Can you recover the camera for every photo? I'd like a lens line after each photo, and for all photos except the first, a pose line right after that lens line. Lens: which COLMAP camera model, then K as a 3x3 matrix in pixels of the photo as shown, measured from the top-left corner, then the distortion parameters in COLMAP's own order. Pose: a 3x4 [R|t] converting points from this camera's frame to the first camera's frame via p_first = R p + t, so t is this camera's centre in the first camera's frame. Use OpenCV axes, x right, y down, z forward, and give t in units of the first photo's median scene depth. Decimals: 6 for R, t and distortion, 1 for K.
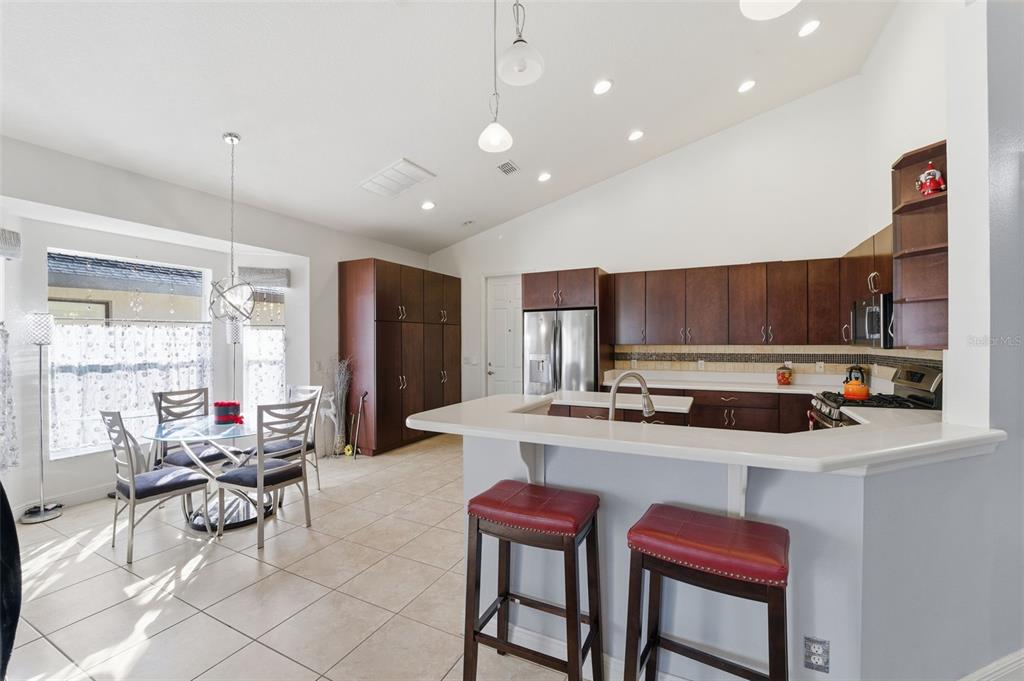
lens RADIAL K [[422.2, 0, 514.6], [0, 422.2, 338.3], [0, 0, 1]] dist [-0.023488, 0.001055]
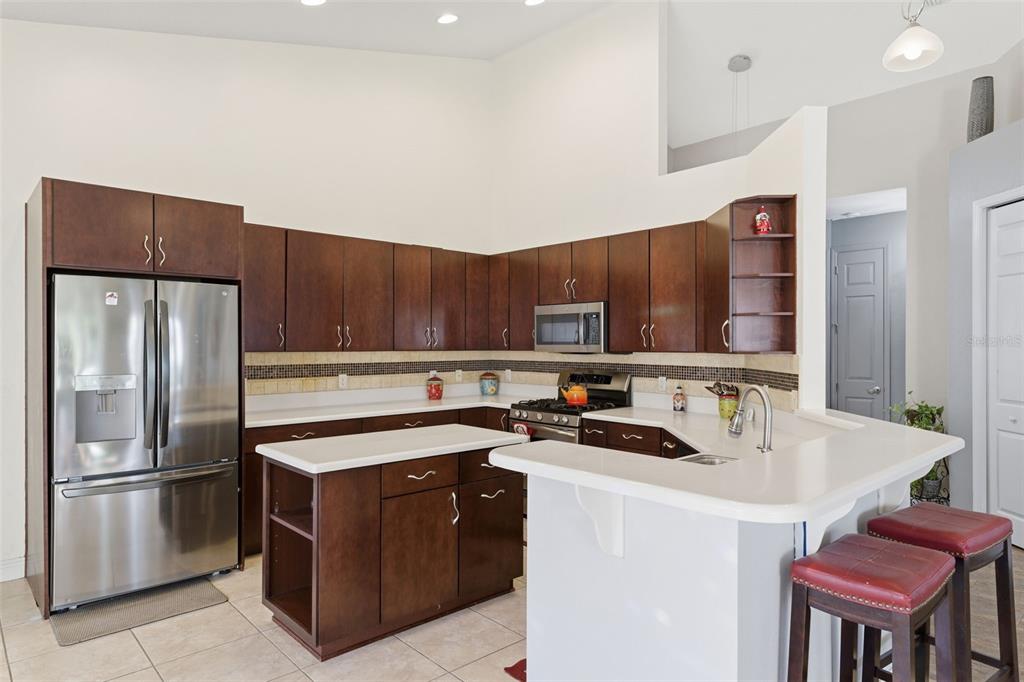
lens RADIAL K [[604.5, 0, 509.4], [0, 604.5, 342.7], [0, 0, 1]] dist [0.012707, -0.002493]
pose [[0.372772, 0.006566, 0.927900, -0.388633], [-0.008452, 0.999958, -0.003681, 0.003006], [-0.927885, -0.006470, 0.372812, 0.399294]]
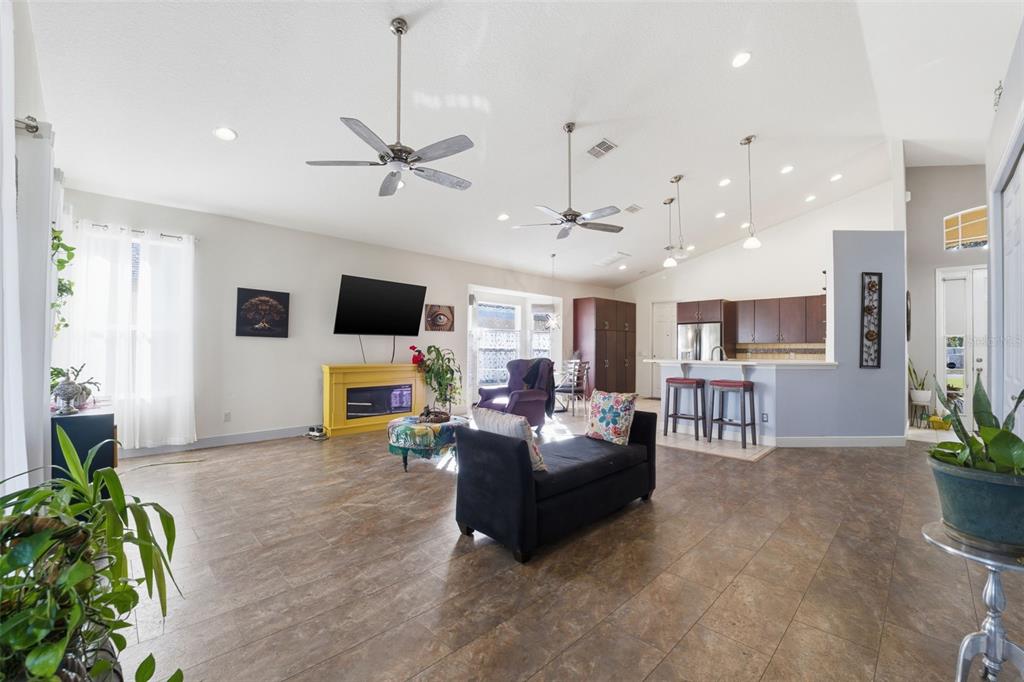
lens RADIAL K [[422.2, 0, 512.9], [0, 422.2, 343.5], [0, 0, 1]] dist [-0.023488, 0.001055]
pose [[0.943345, 0.005985, -0.331759, -0.049350], [-0.009051, 0.999929, -0.007696, 0.040191], [0.331690, 0.010263, 0.943333, -0.961972]]
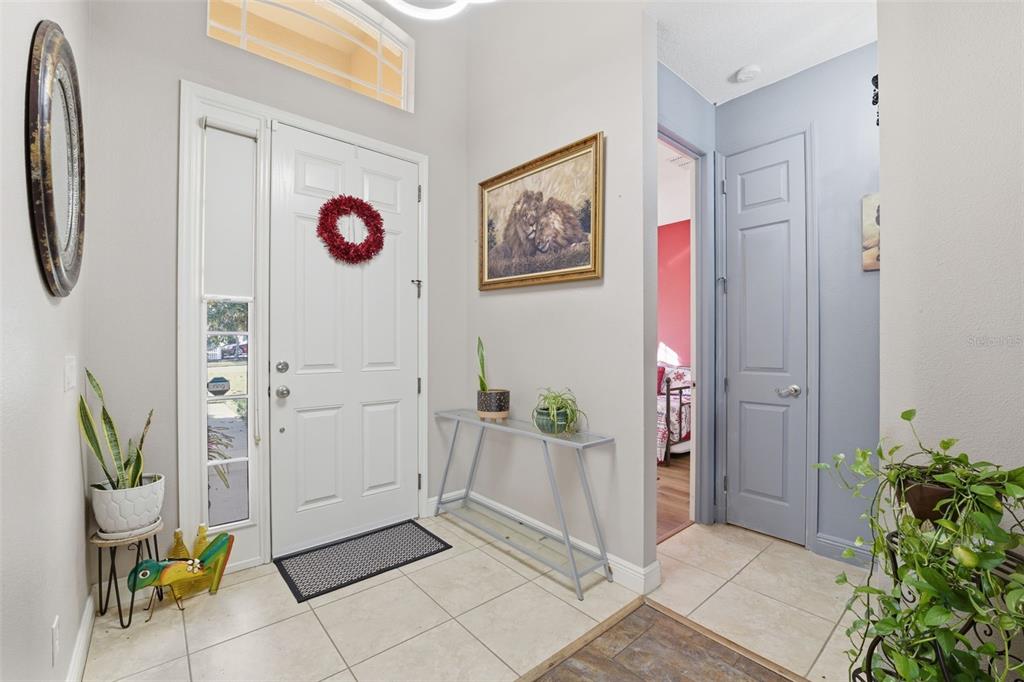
lens RADIAL K [[422.2, 0, 512.1], [0, 422.2, 342.3], [0, 0, 1]] dist [-0.023488, 0.001055]
pose [[0.393273, 0.003017, 0.919417, 0.540880], [-0.006035, 0.999982, -0.000700, 0.038681], [-0.919402, -0.005274, 0.393284, 0.263954]]
